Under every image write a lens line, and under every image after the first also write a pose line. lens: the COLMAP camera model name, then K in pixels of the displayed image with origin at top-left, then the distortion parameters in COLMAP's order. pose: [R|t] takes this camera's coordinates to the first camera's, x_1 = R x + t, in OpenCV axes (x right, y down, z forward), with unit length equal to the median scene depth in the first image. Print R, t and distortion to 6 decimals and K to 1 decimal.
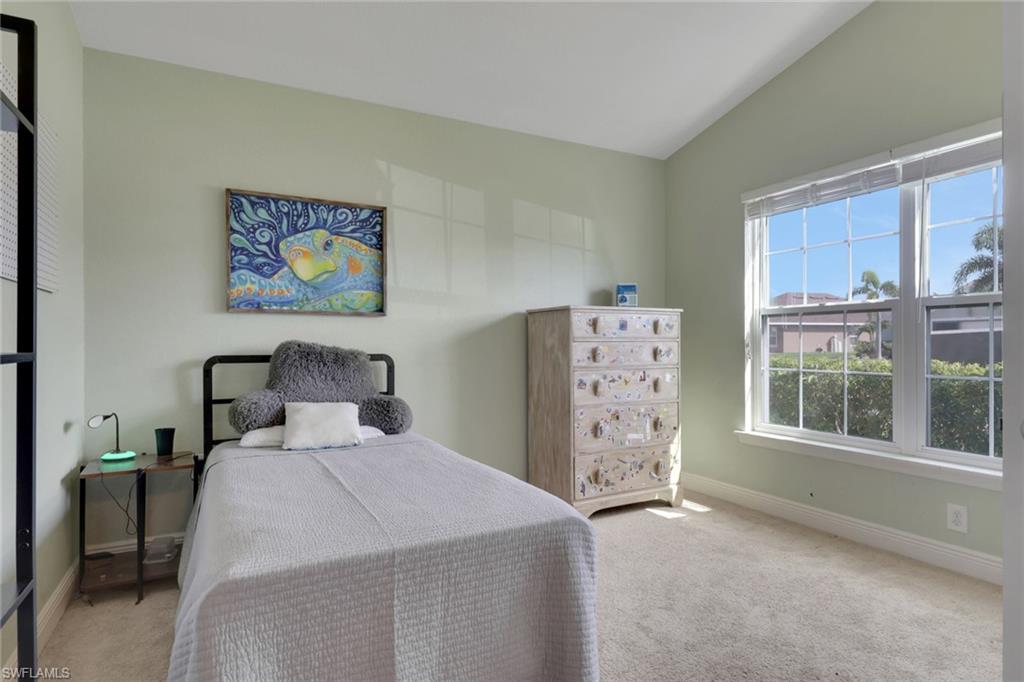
lens RADIAL K [[557.4, 0, 511.5], [0, 557.4, 340.8], [0, 0, 1]] dist [0.002137, 0.000649]
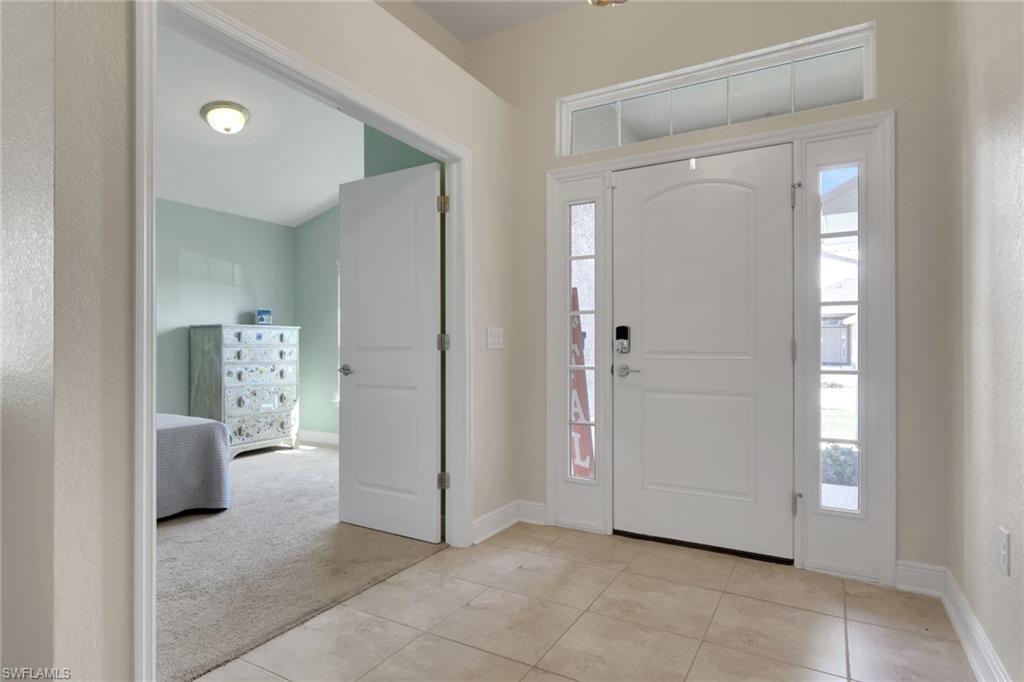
lens RADIAL K [[557.4, 0, 506.6], [0, 557.4, 342.9], [0, 0, 1]] dist [0.002137, 0.000649]
pose [[0.848167, 0.003961, 0.529715, -0.045081], [0.000419, 0.999967, -0.008147, 0.003362], [-0.529729, 0.007132, 0.848137, -0.729704]]
